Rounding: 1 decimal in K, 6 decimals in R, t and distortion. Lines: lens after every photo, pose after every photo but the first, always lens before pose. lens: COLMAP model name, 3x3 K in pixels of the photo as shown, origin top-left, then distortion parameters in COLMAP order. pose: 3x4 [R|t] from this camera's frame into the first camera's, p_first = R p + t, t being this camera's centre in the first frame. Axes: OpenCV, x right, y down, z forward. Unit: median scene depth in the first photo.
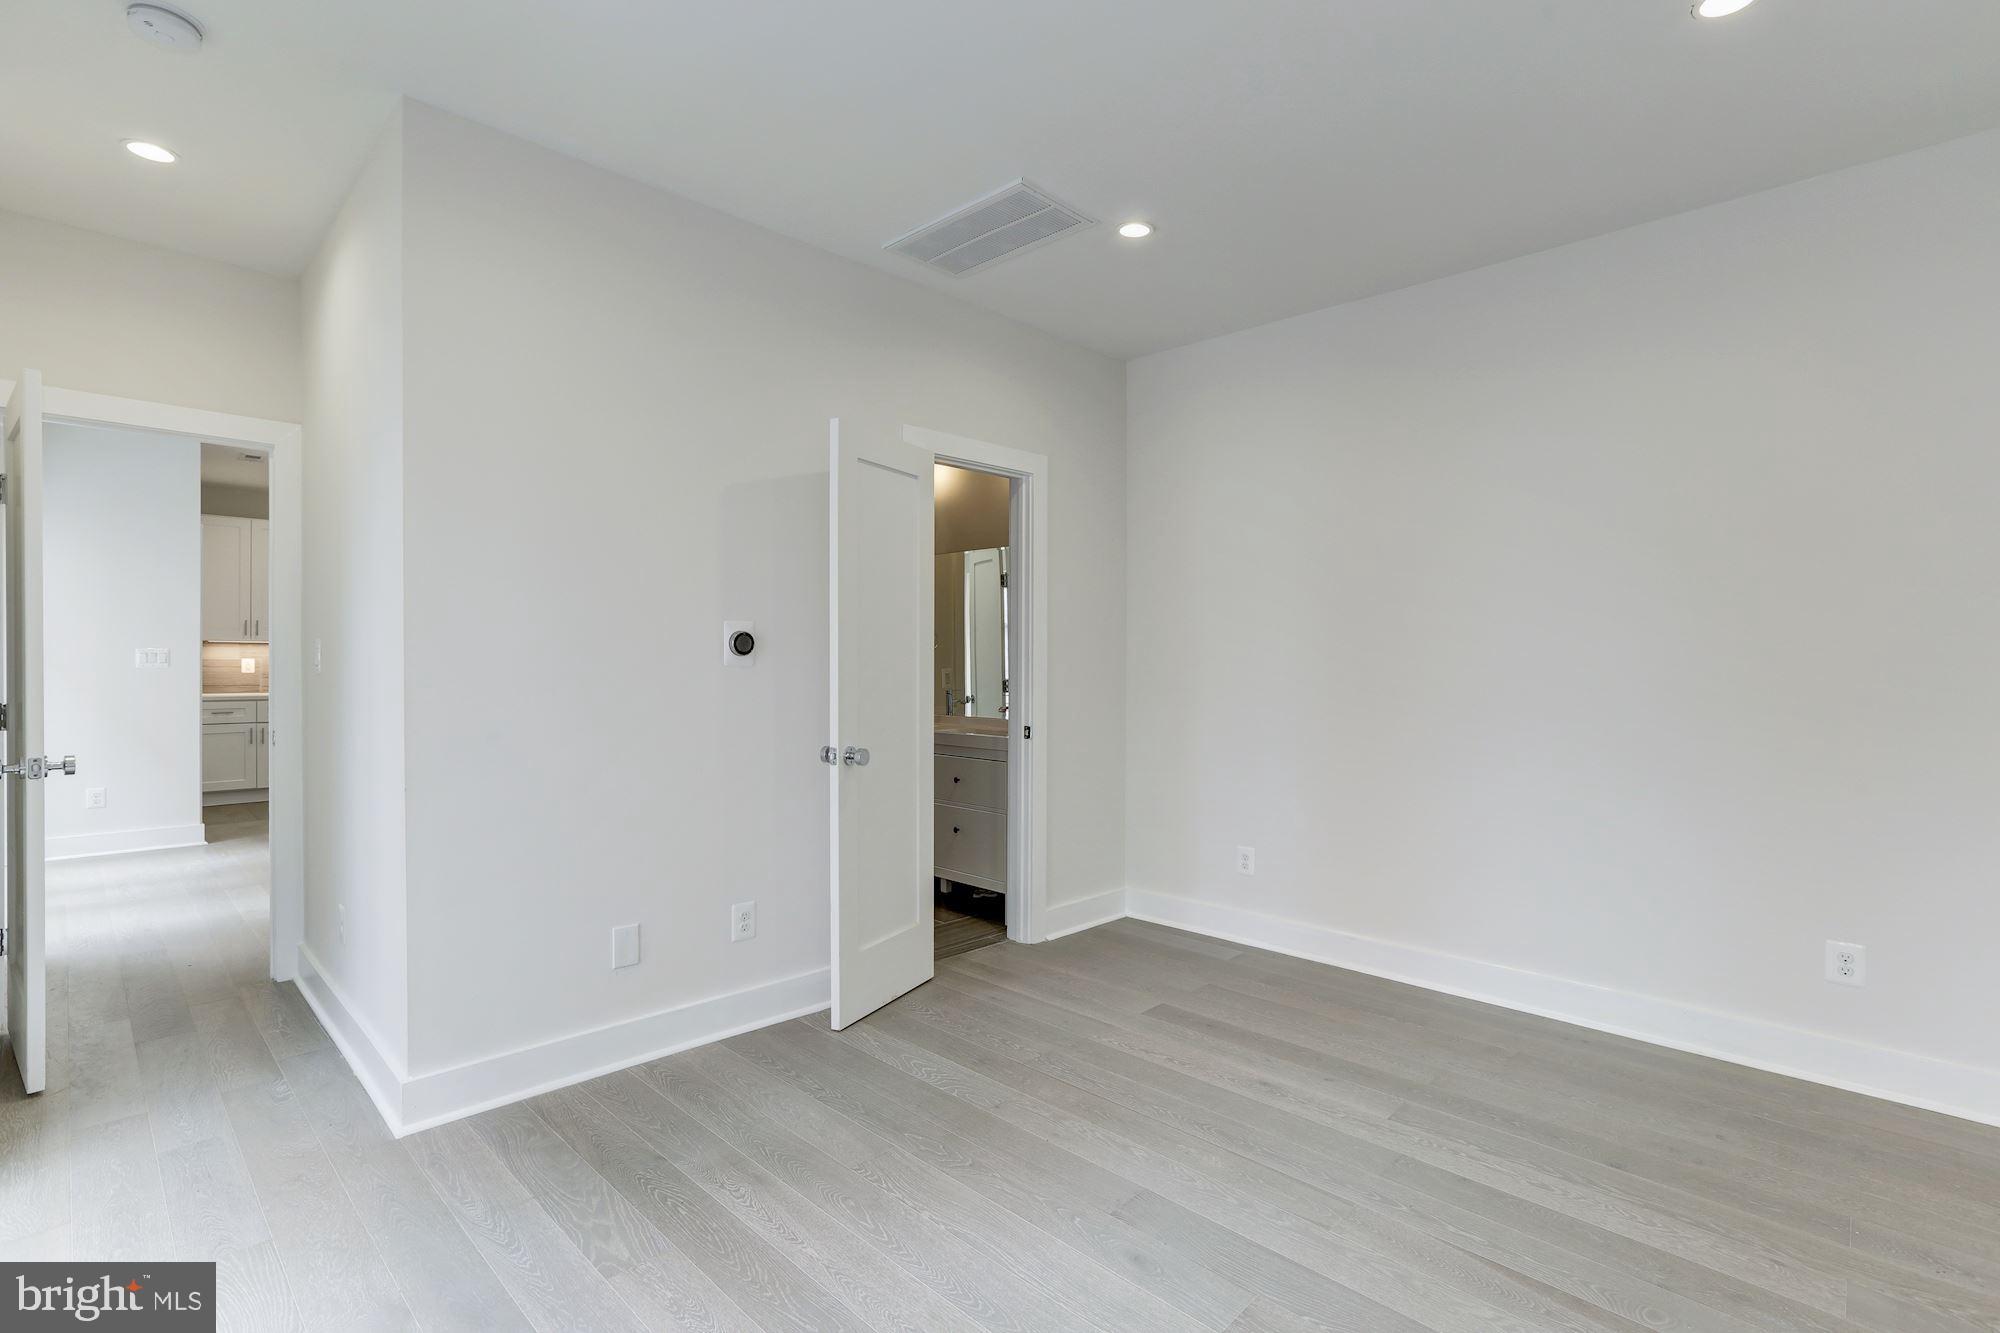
lens RADIAL K [[902.3, 0, 989.8], [0, 902.3, 663.4], [0, 0, 1]] dist [-0.027282, 0.010401]
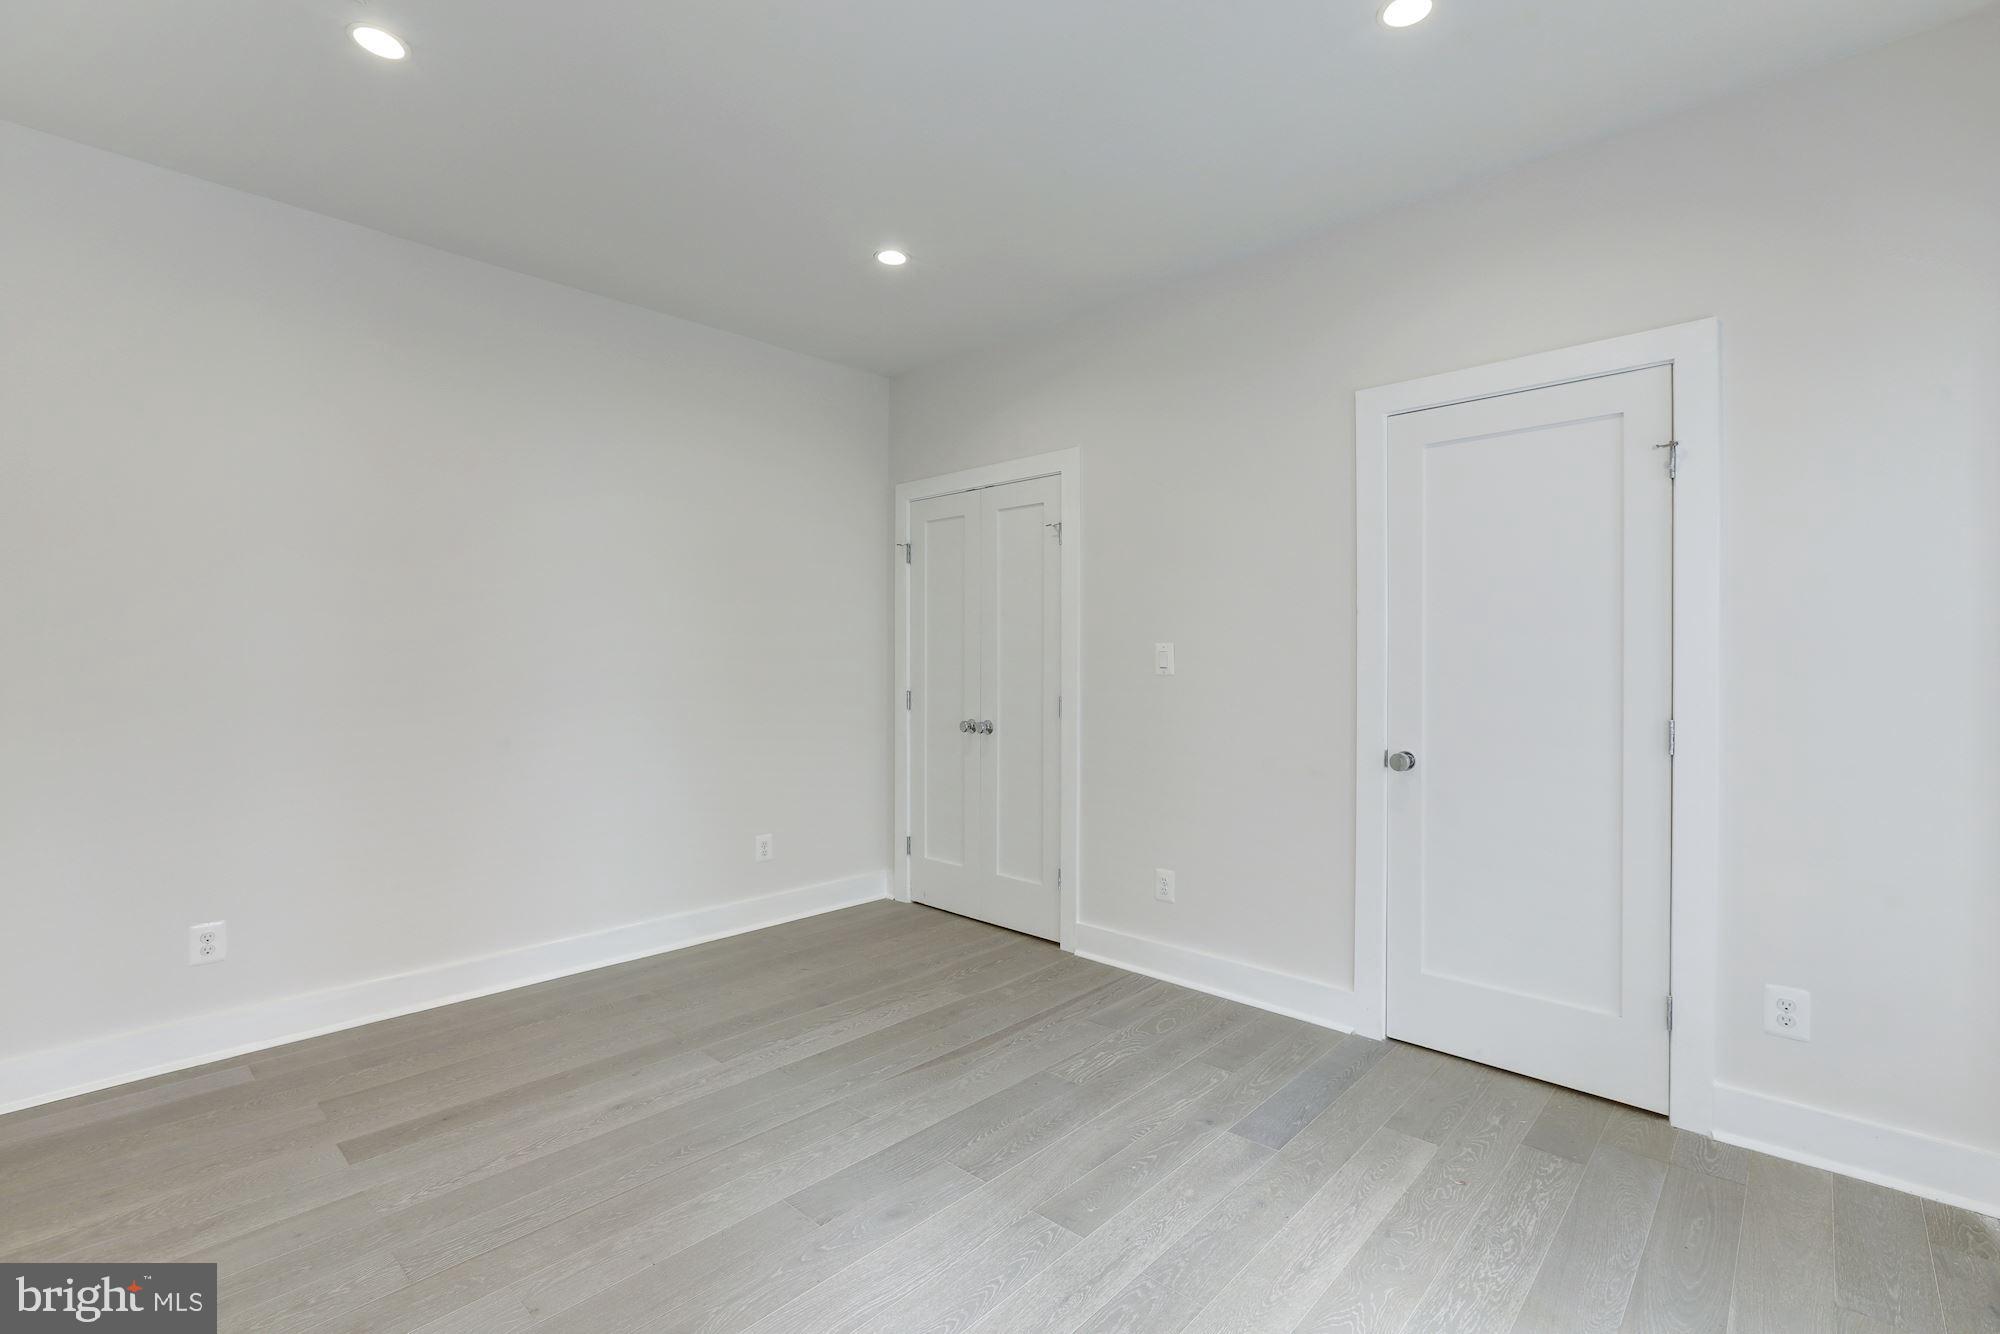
lens RADIAL K [[902.3, 0, 991.5], [0, 902.3, 663.1], [0, 0, 1]] dist [-0.027282, 0.010401]
pose [[-0.017293, -0.008342, 0.999816, -0.633794], [0.000316, 0.999965, 0.008349, -0.000515], [-0.999850, 0.000460, -0.017290, 0.634508]]
